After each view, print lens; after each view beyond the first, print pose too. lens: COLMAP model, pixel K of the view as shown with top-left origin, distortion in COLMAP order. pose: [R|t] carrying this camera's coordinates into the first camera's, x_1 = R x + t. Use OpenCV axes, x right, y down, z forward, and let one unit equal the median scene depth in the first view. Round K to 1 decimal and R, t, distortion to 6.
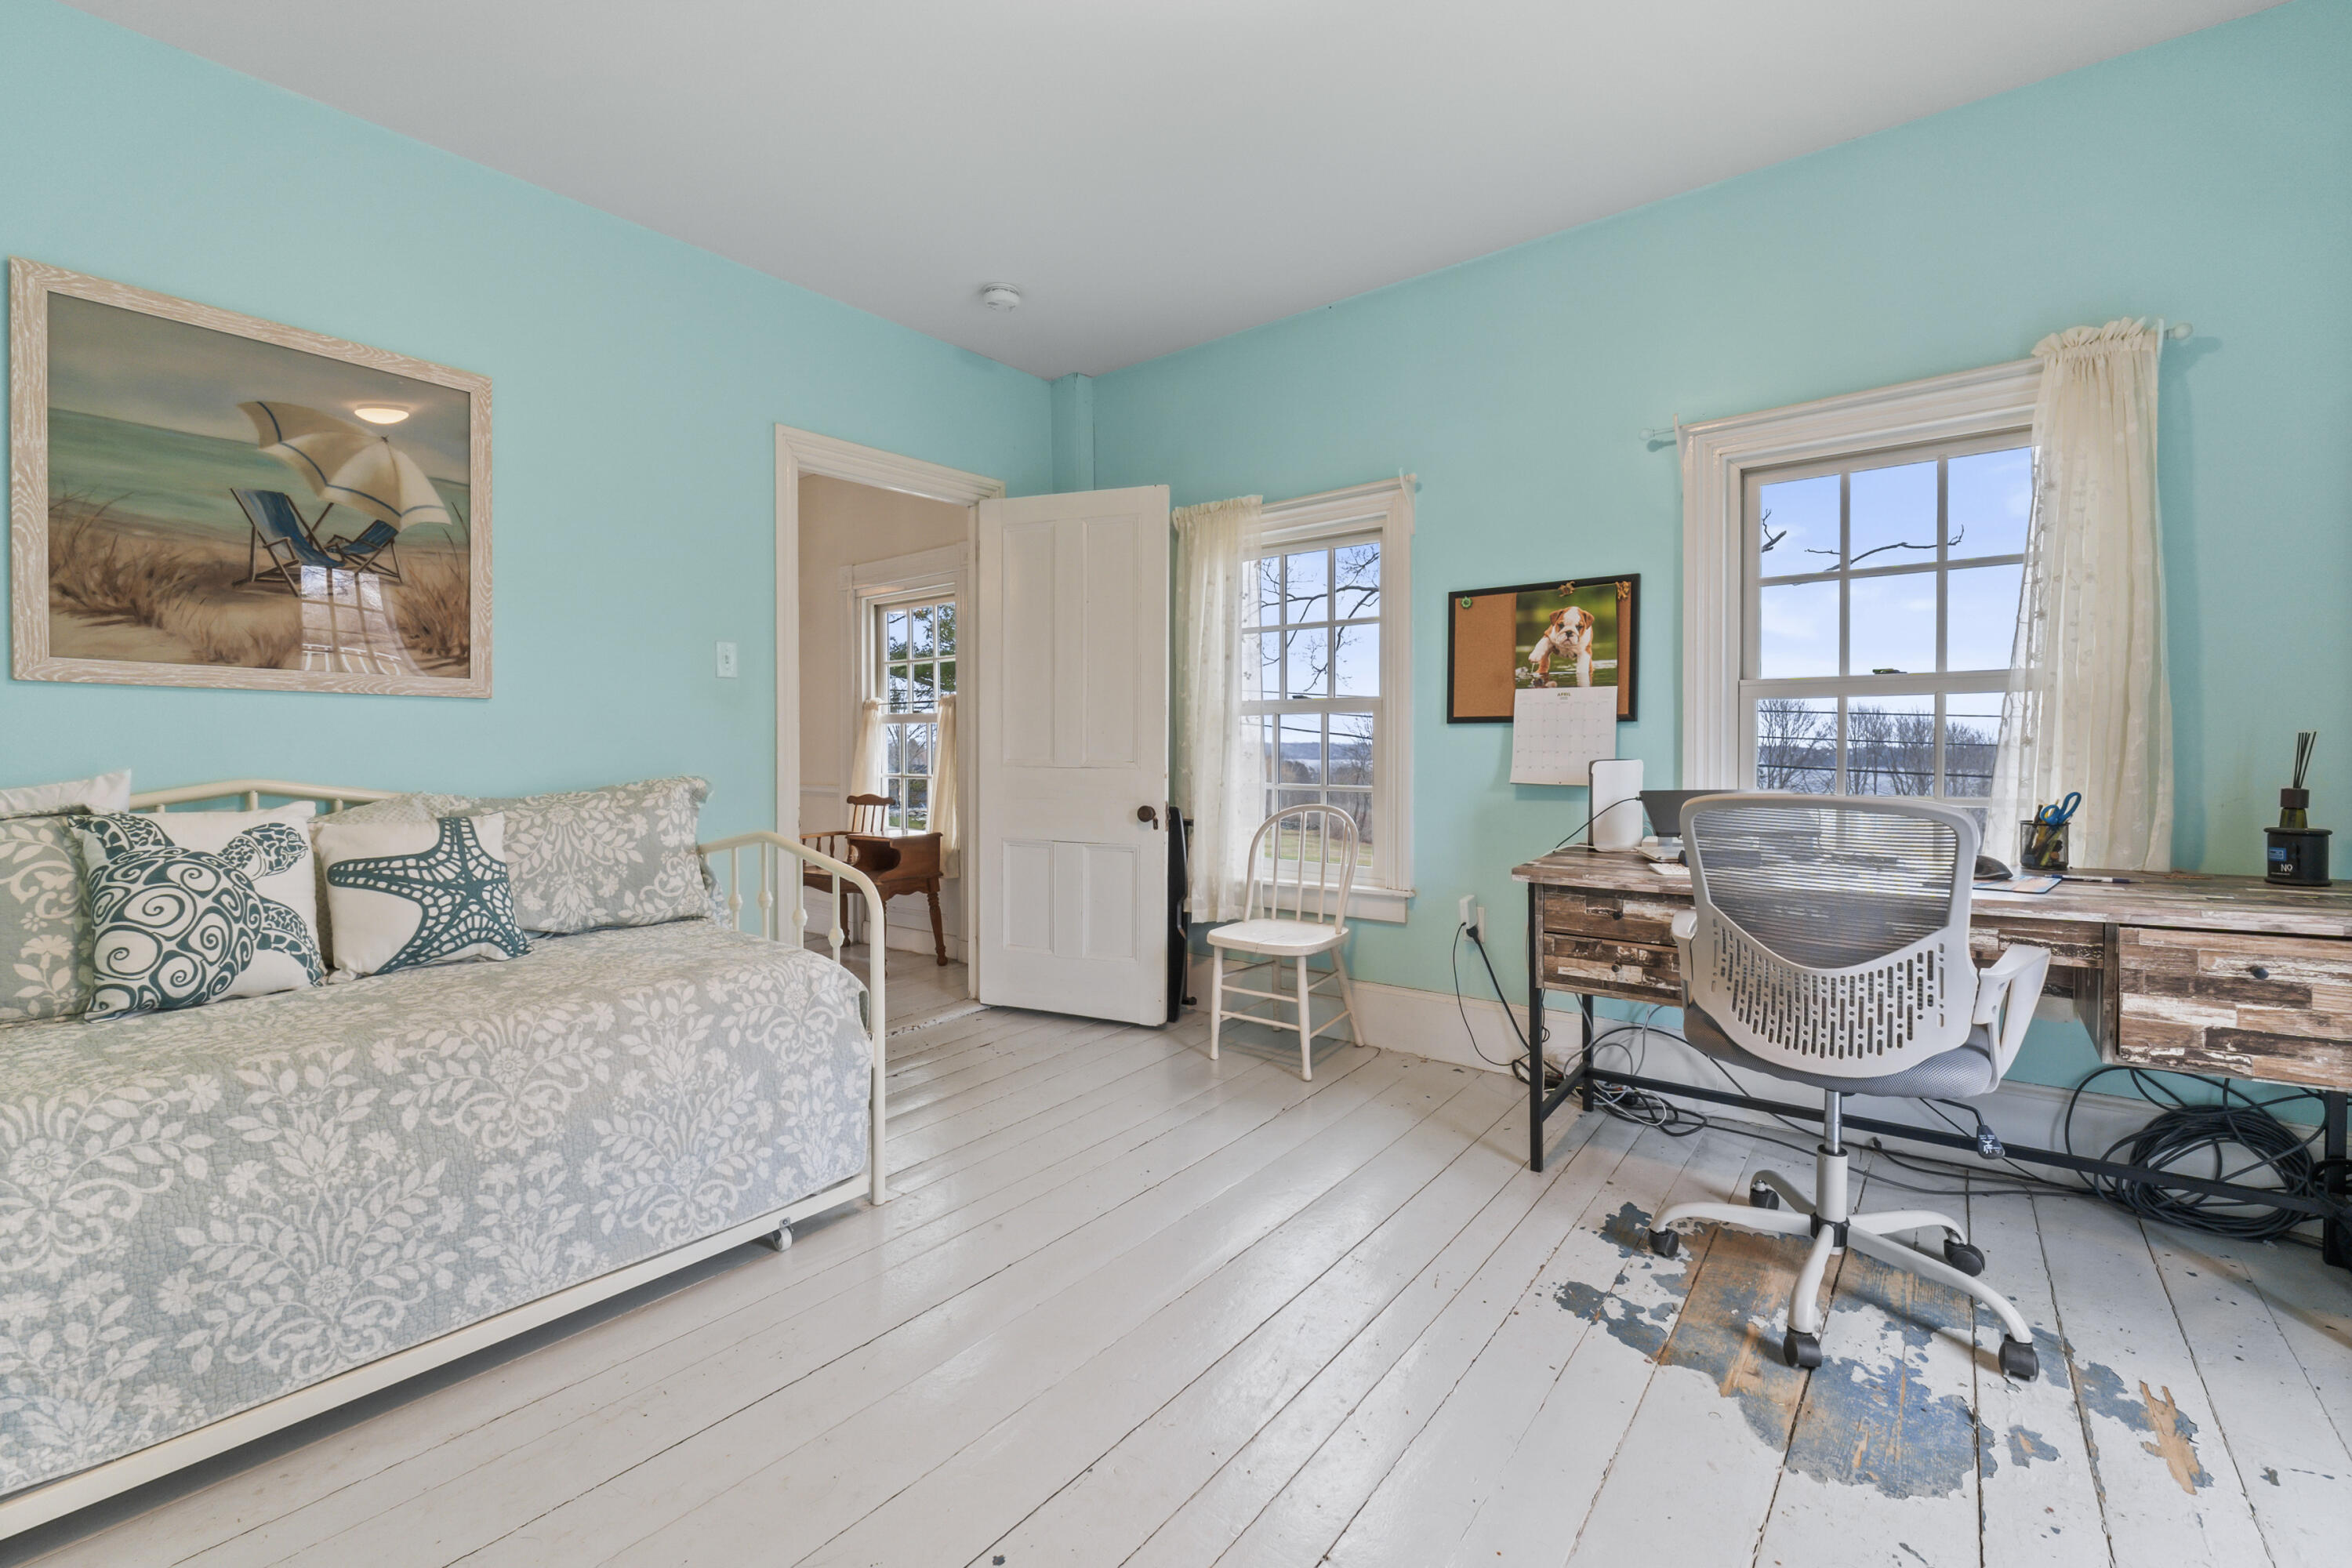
lens RADIAL K [[979.6, 0, 1175.0], [0, 979.6, 778.4], [0, 0, 1]] dist [-0.003320, -0.000311]
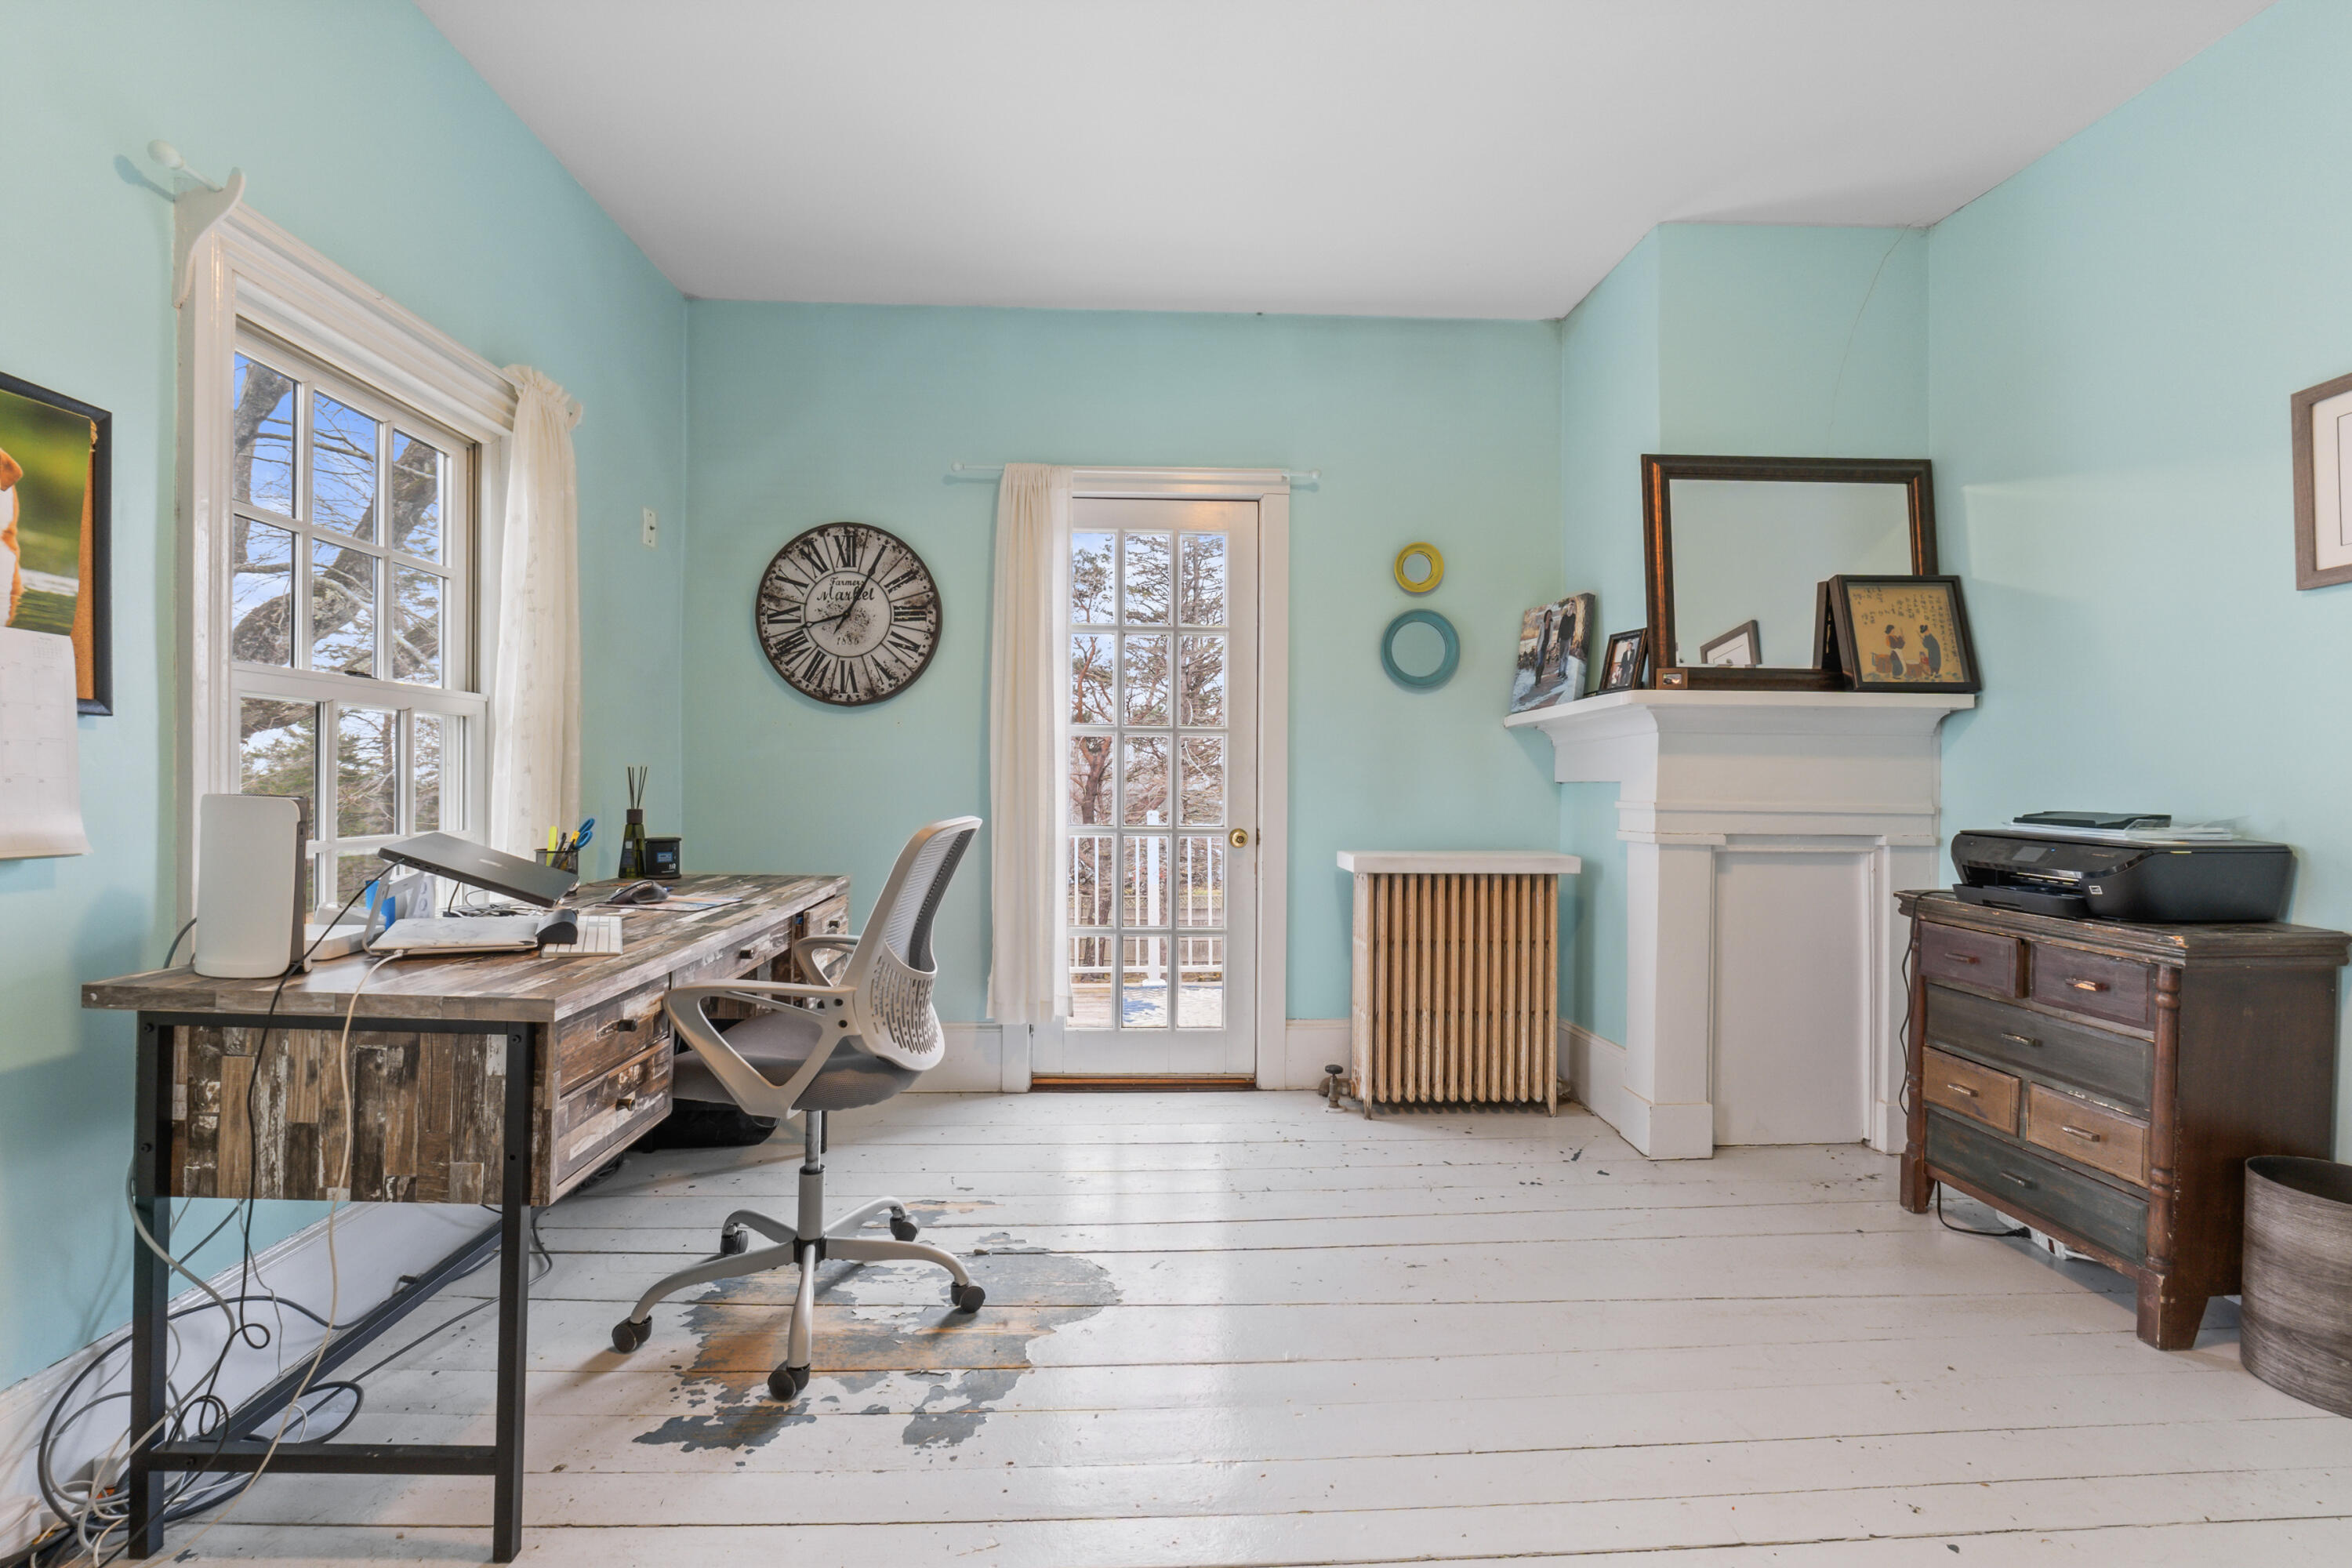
lens RADIAL K [[979.6, 0, 1175.0], [0, 979.6, 778.4], [0, 0, 1]] dist [-0.003320, -0.000311]
pose [[-0.646462, -0.003305, 0.762939, -0.359894], [0.013325, 0.999789, 0.015622, -0.041896], [-0.762830, 0.020265, -0.646282, 1.375599]]
